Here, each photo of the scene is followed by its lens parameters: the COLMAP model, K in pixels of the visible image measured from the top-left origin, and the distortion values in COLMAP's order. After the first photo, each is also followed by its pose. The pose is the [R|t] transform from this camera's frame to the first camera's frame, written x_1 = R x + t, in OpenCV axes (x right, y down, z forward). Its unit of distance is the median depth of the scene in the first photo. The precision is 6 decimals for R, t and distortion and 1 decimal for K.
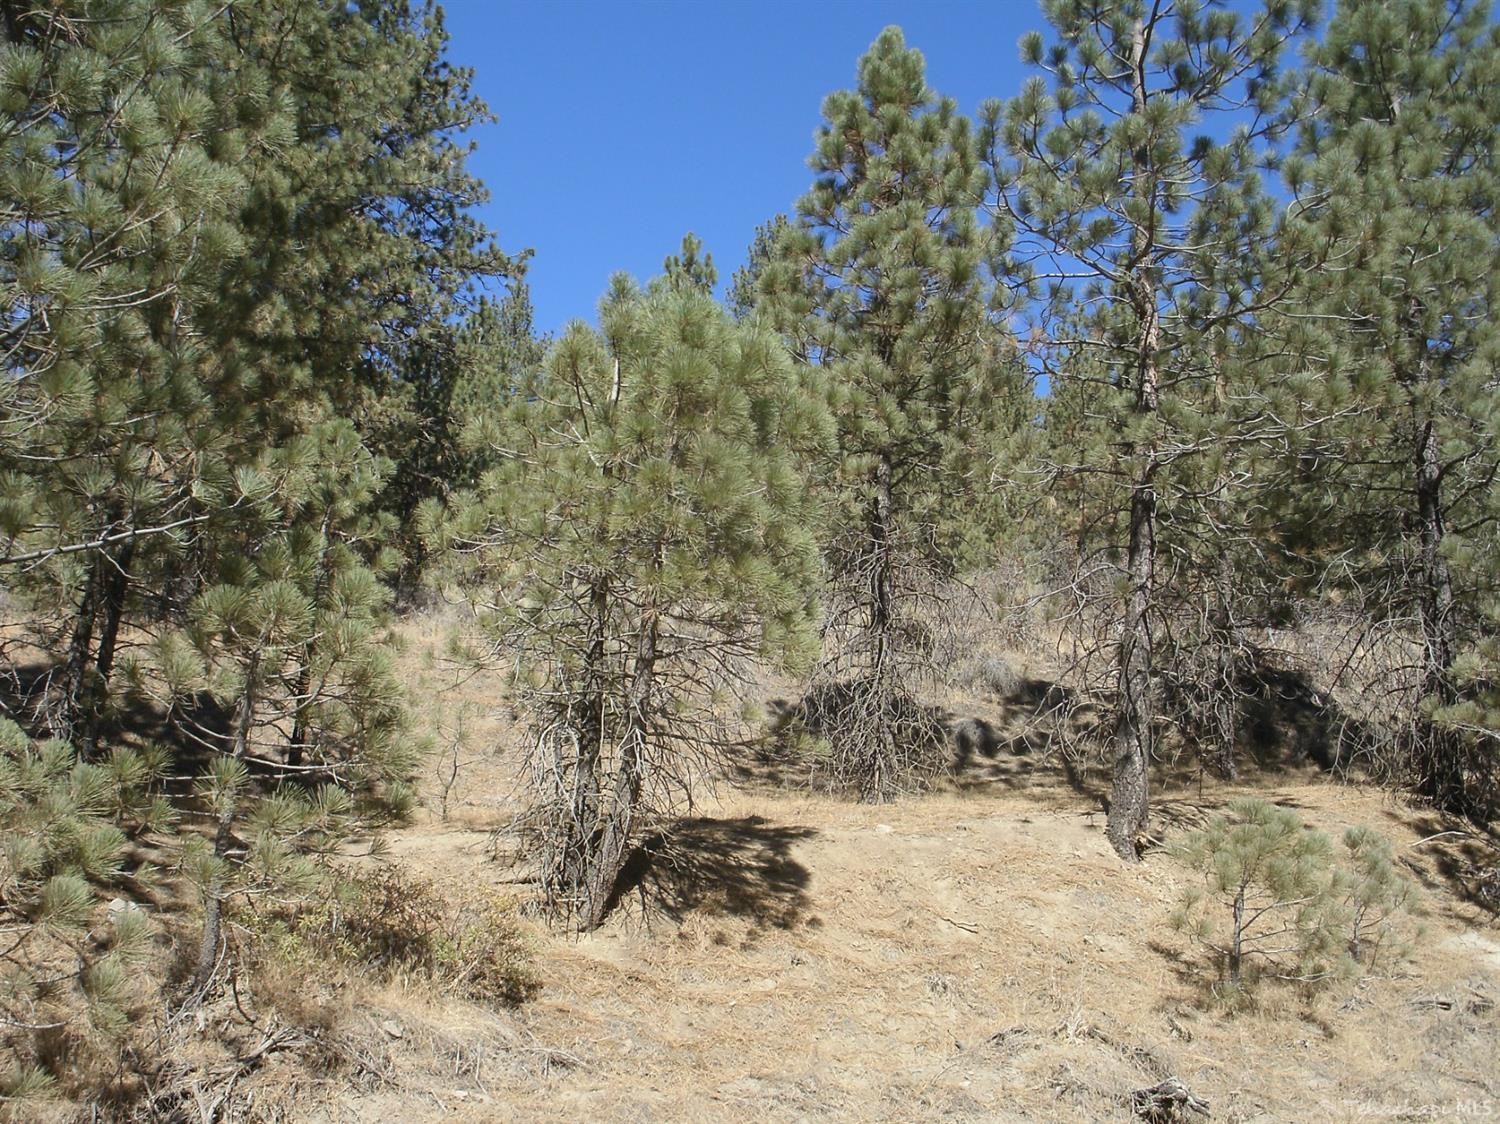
lens RADIAL K [[1570.6, 0, 738.8], [0, 1570.6, 601.2], [0, 0, 1]] dist [-0.298231, 0.394956]
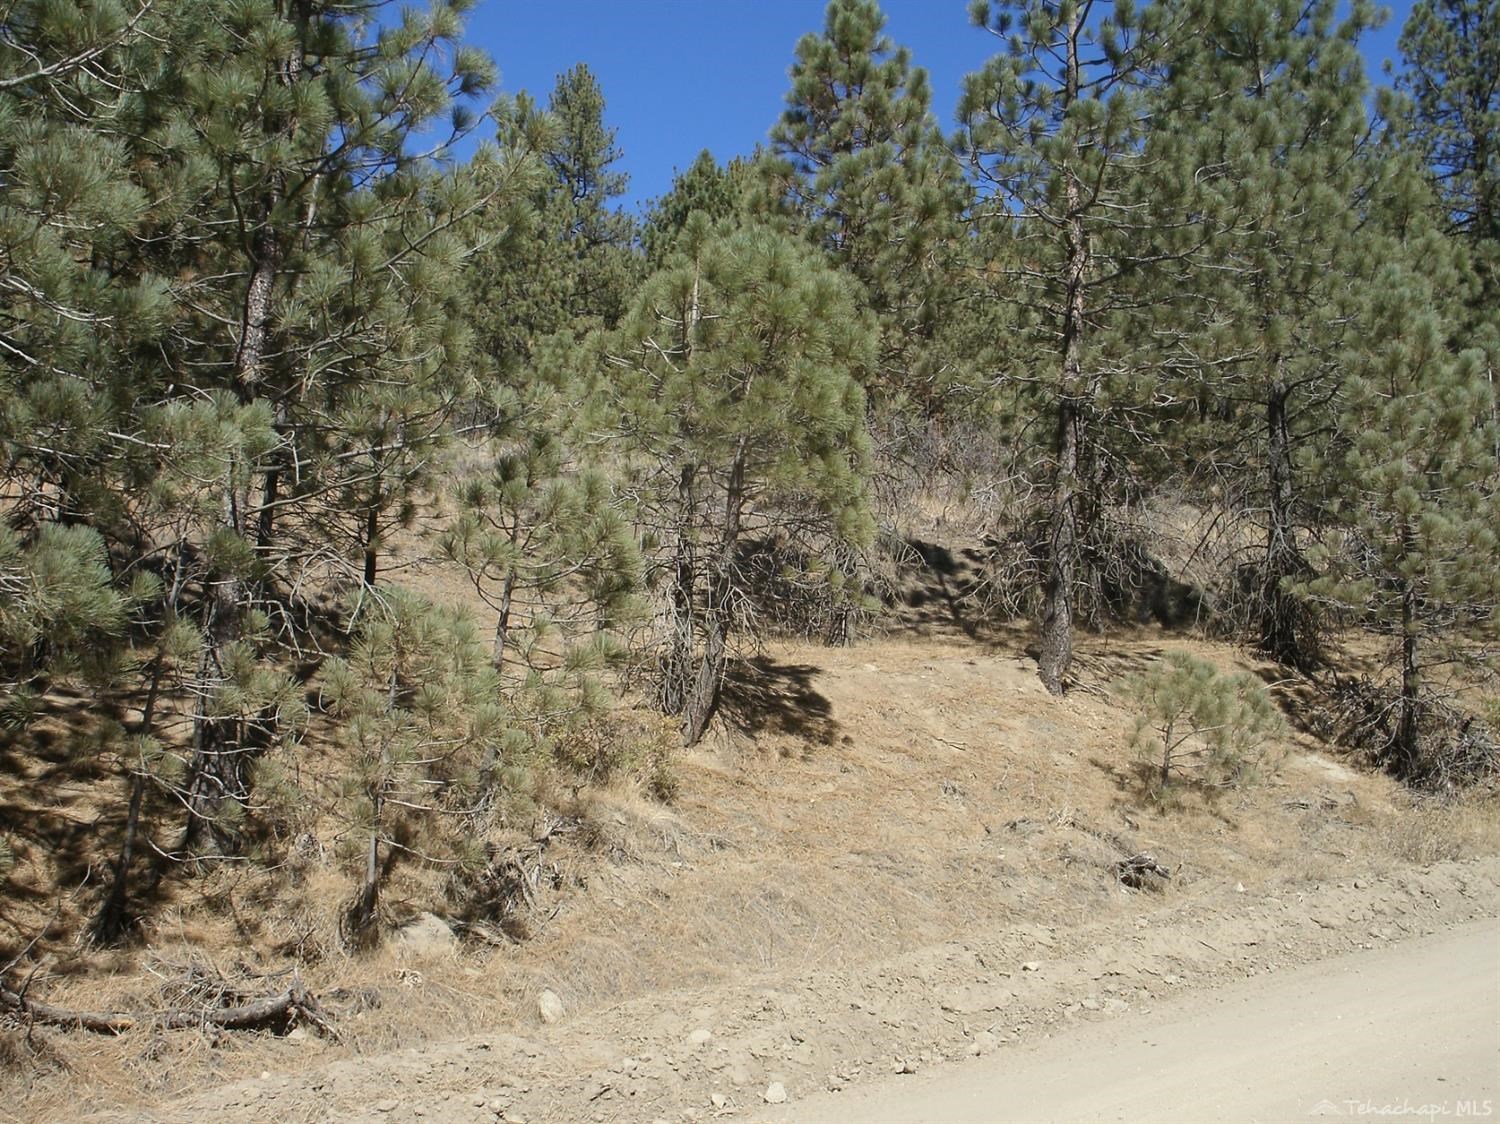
lens RADIAL K [[1570.6, 0, 738.8], [0, 1570.6, 601.2], [0, 0, 1]] dist [-0.298231, 0.394956]
pose [[0.986144, 0.015692, 0.165150, -0.217319], [-0.032647, 0.994406, 0.100453, -0.028336], [-0.162650, -0.104452, 0.981140, -0.202447]]
